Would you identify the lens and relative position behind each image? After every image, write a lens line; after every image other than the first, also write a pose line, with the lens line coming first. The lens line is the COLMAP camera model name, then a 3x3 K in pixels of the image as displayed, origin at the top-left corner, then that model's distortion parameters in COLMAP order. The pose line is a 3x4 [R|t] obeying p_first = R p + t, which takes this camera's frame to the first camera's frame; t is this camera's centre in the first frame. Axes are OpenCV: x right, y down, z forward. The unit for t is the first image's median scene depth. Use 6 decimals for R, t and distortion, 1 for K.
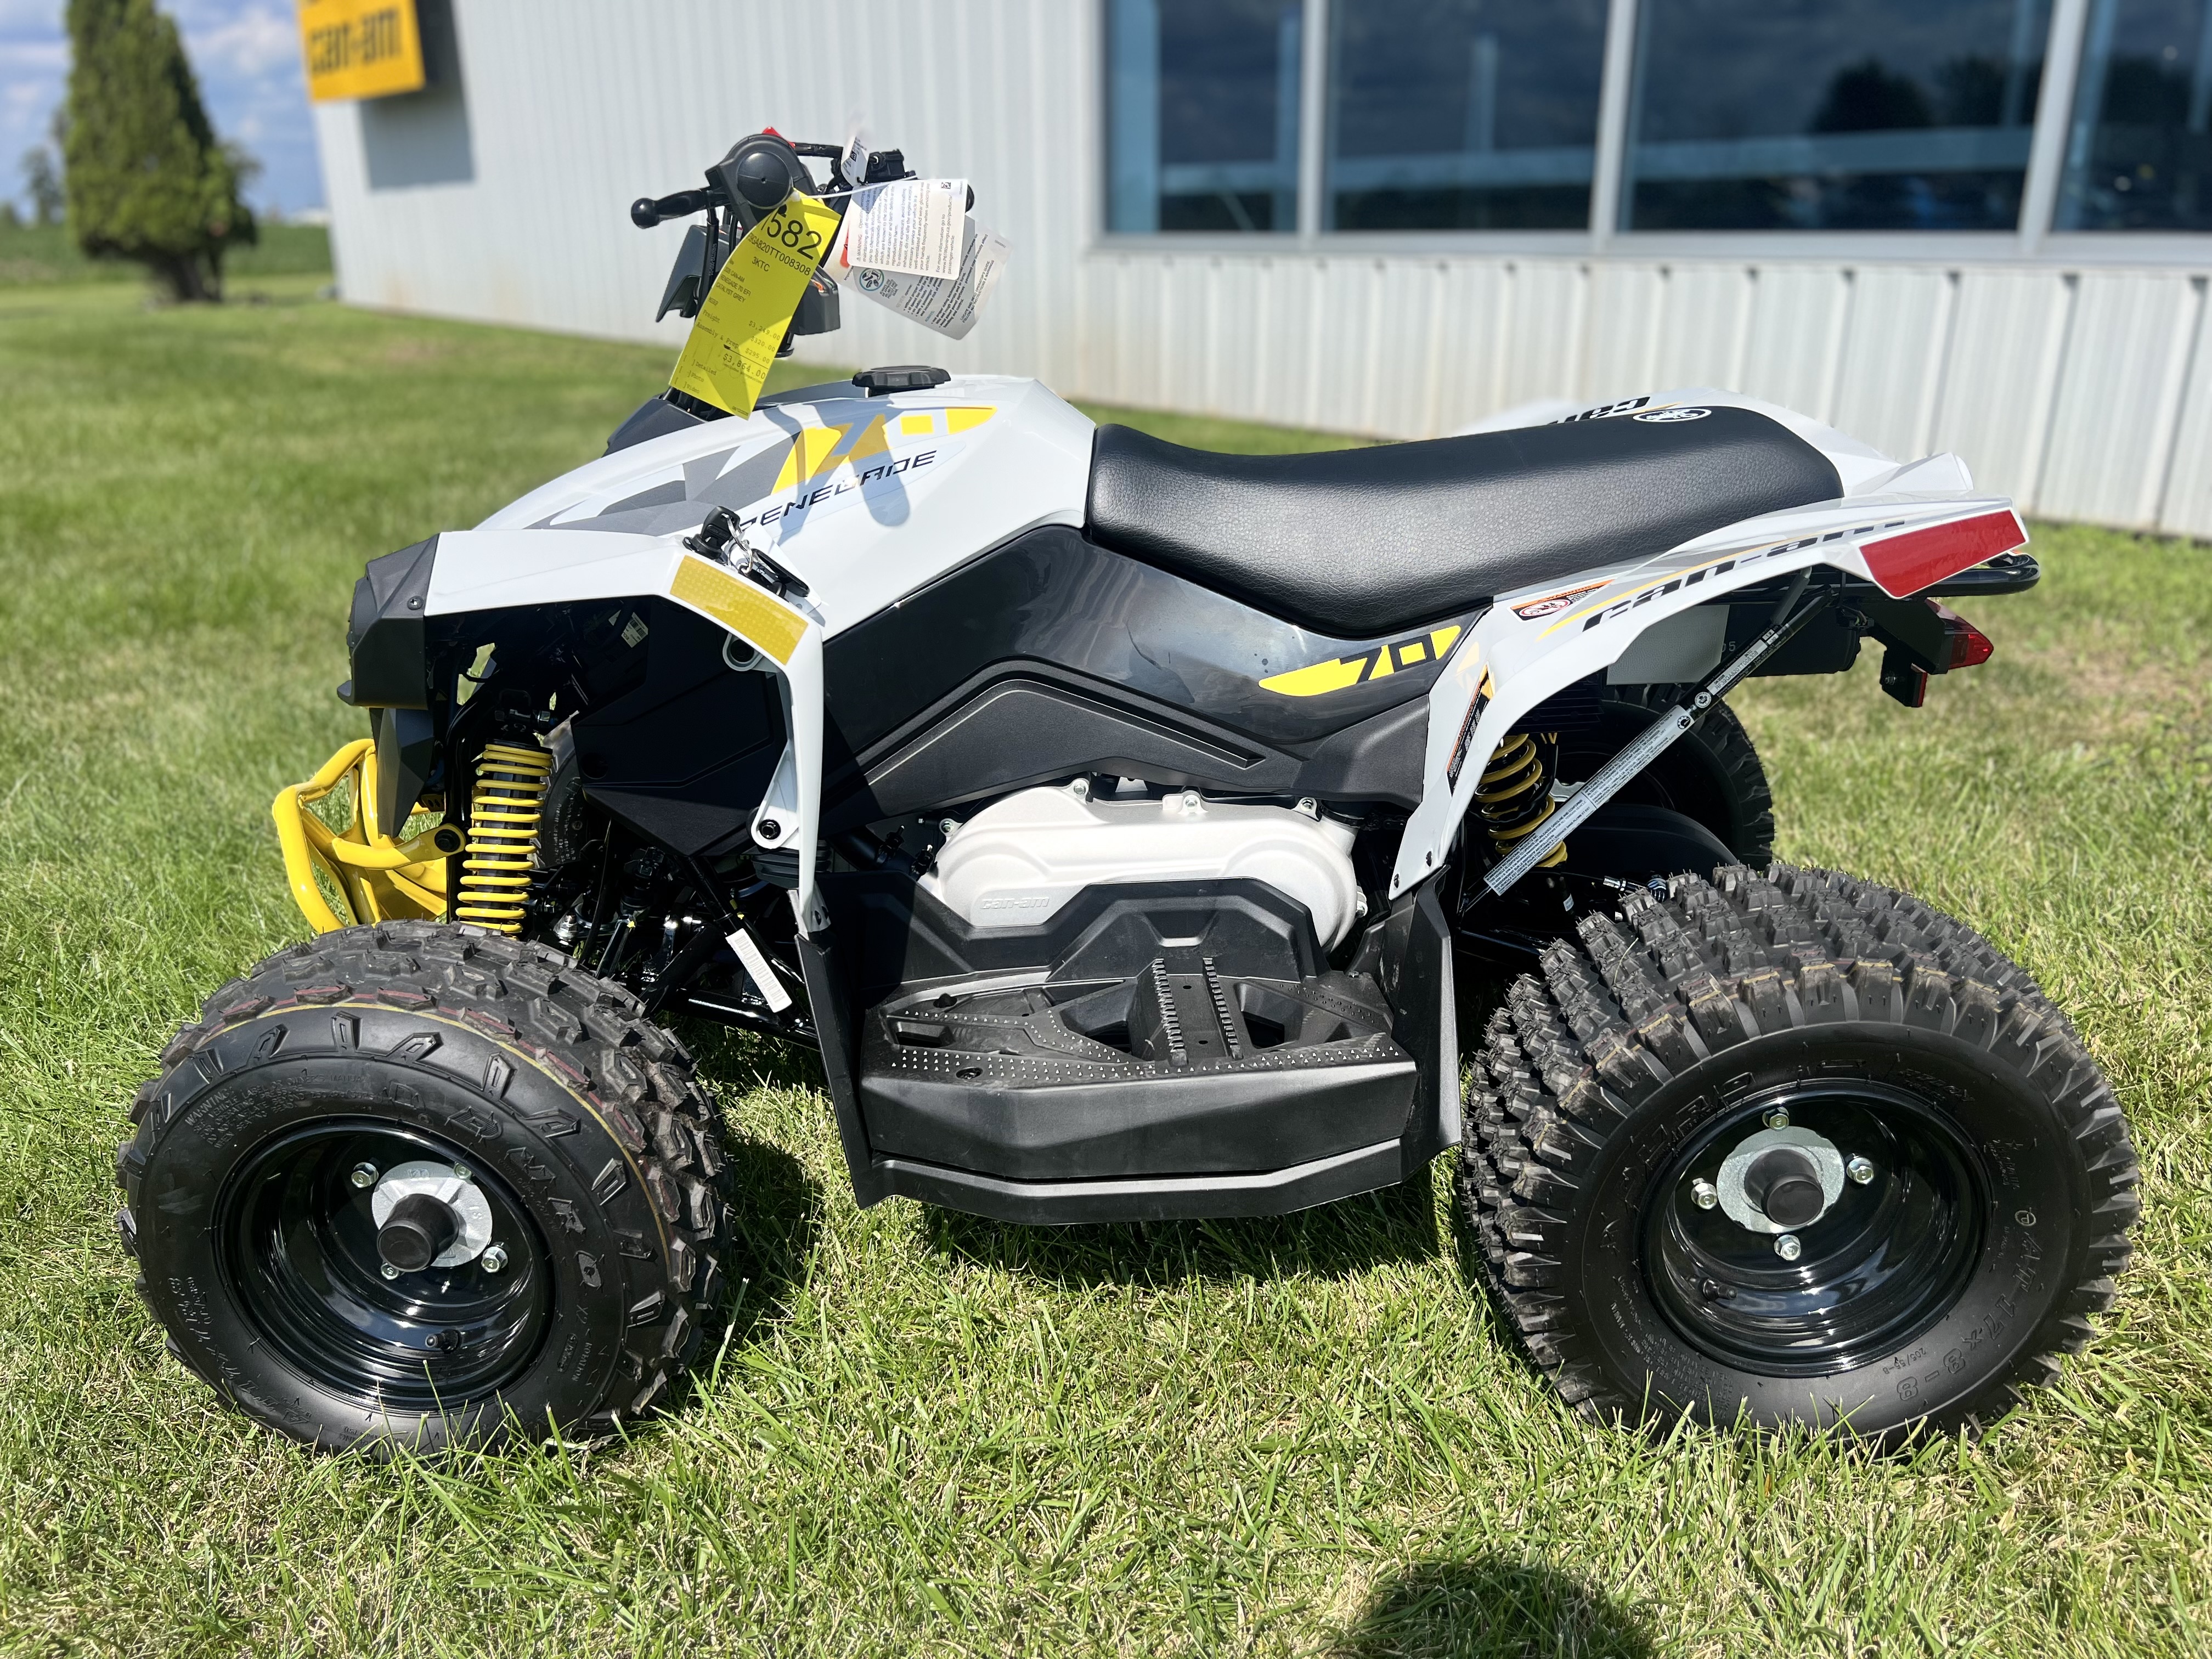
lens RADIAL K [[1673.1, 0, 1106.0], [0, 1673.1, 829.5], [0, 0, 1]] dist [0.050900, -0.063311]
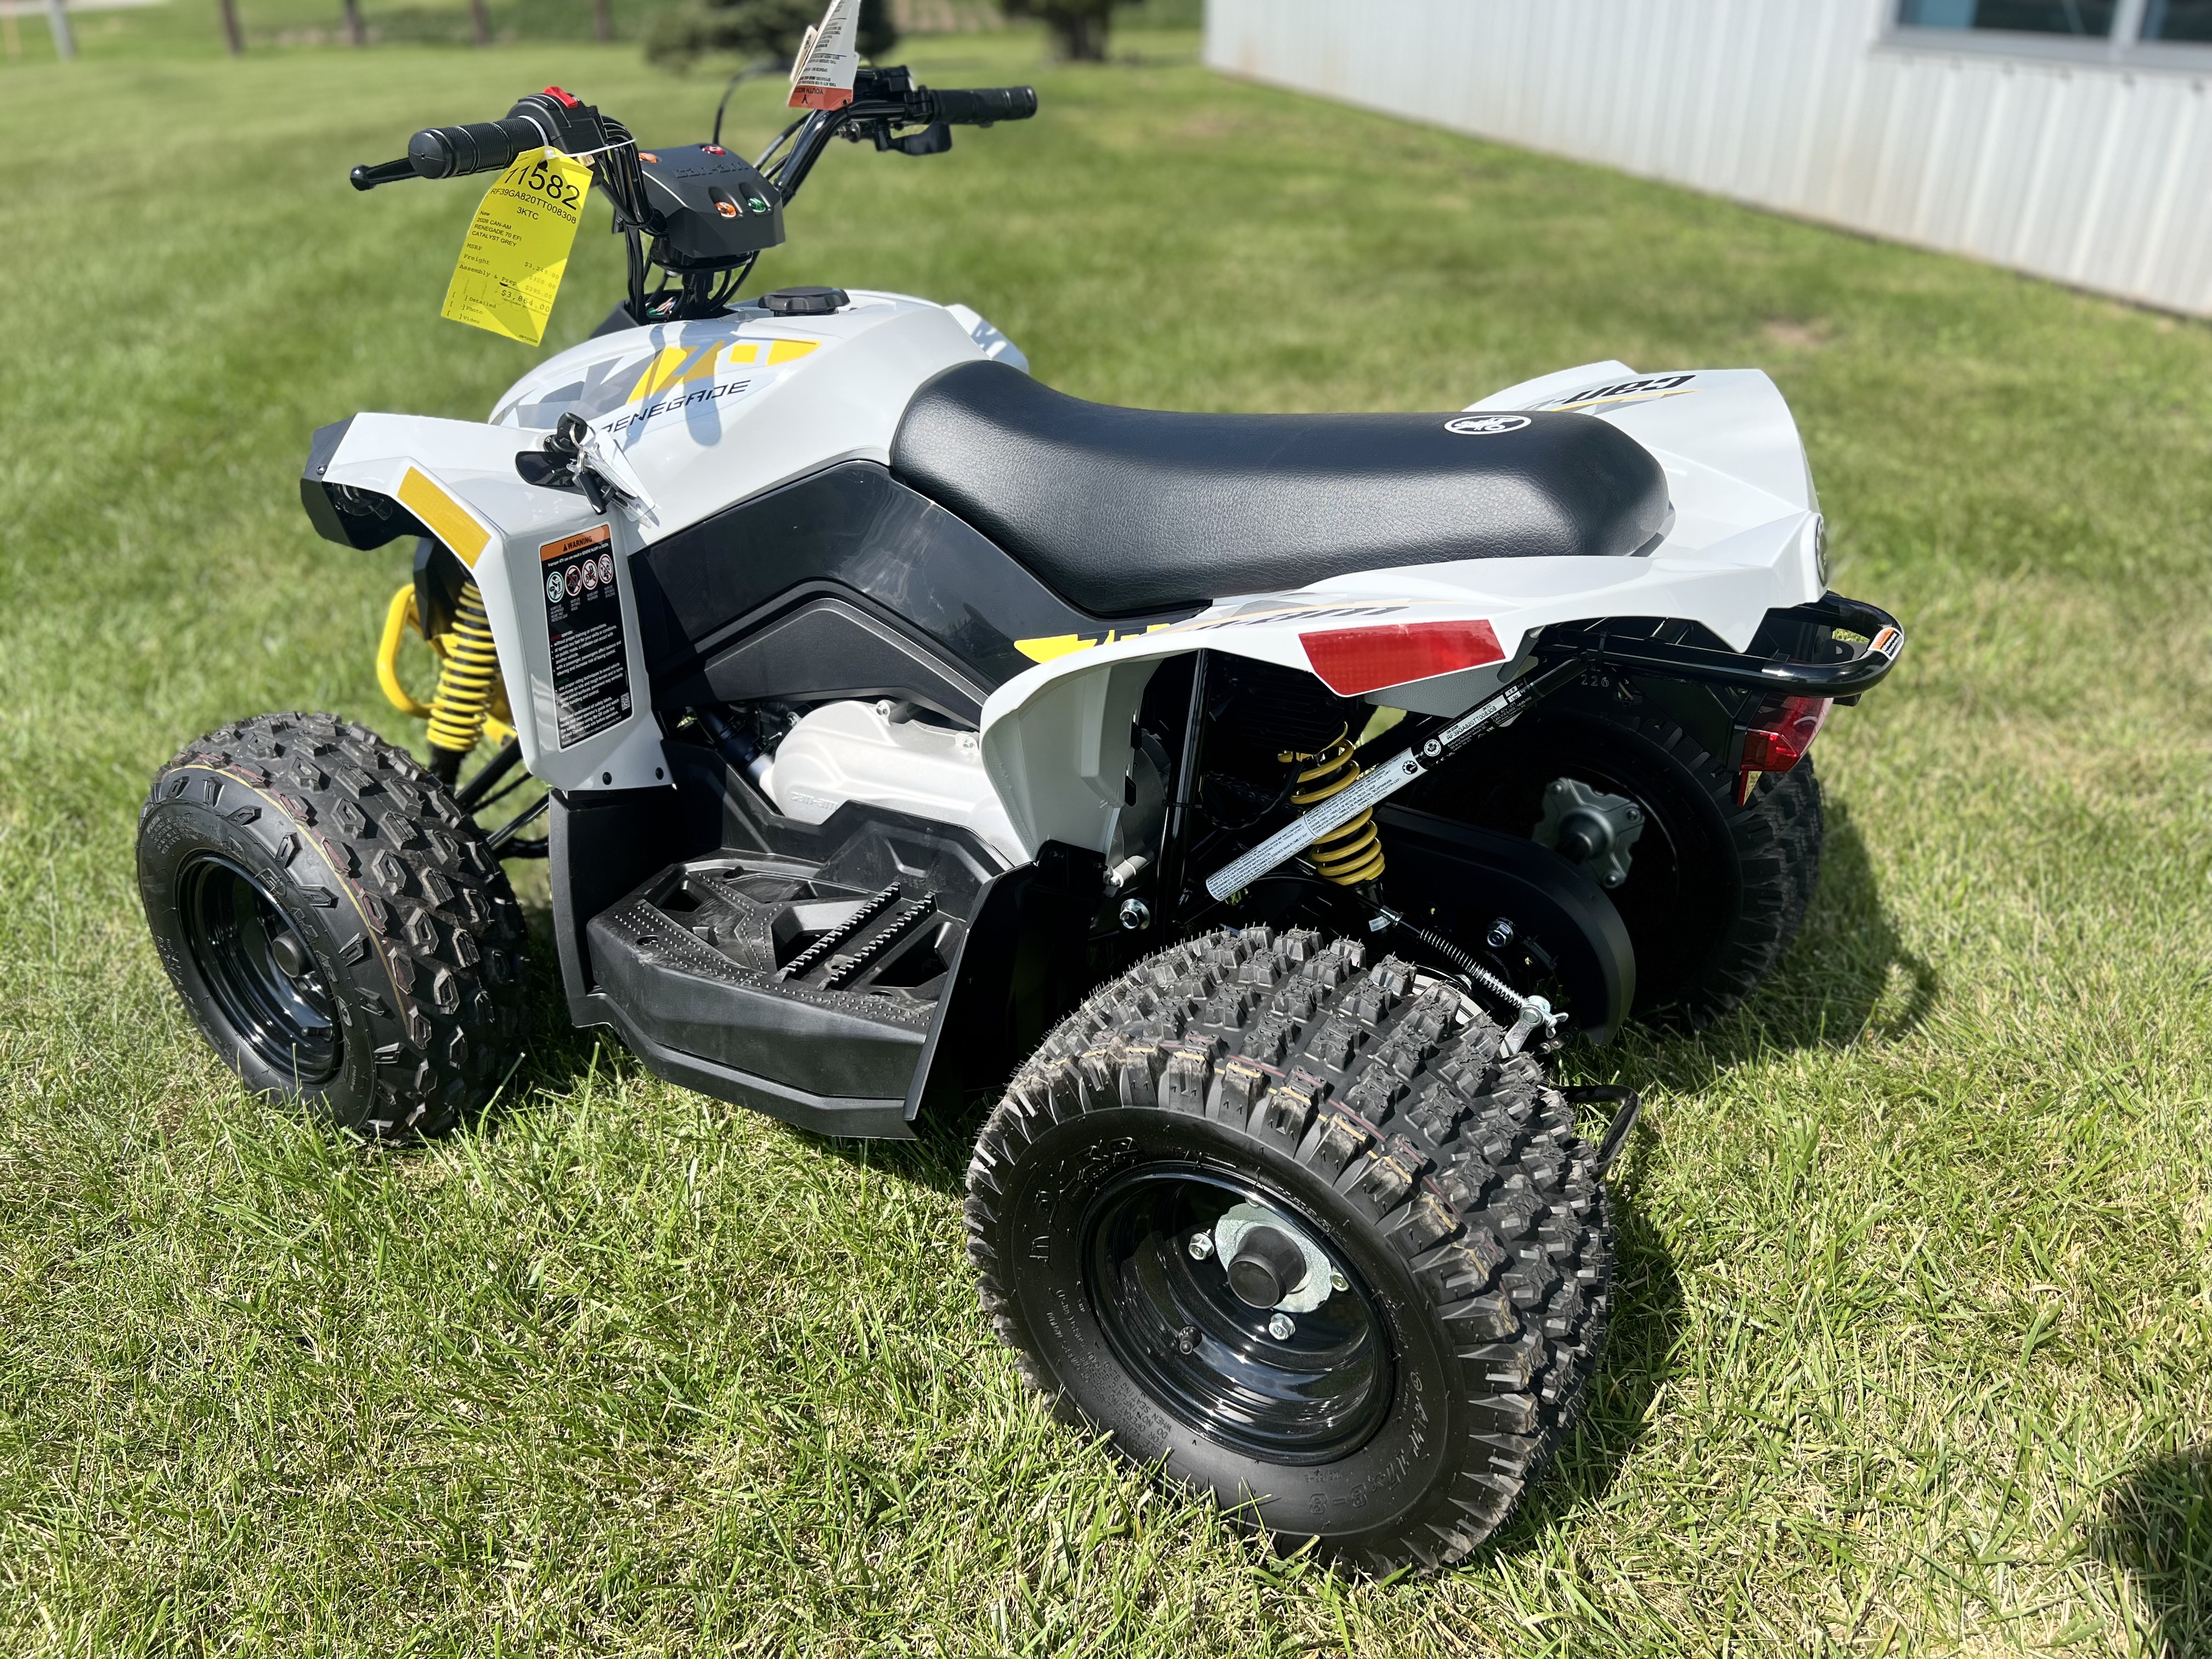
lens RADIAL K [[1677.1, 0, 1105.2], [0, 1677.1, 851.9], [0, 0, 1]] dist [0.022070, -0.039126]
pose [[0.871785, 0.231472, -0.431754, 0.636352], [-0.169707, 0.969455, 0.177077, -0.161043], [0.459554, -0.081101, 0.884439, 0.118938]]
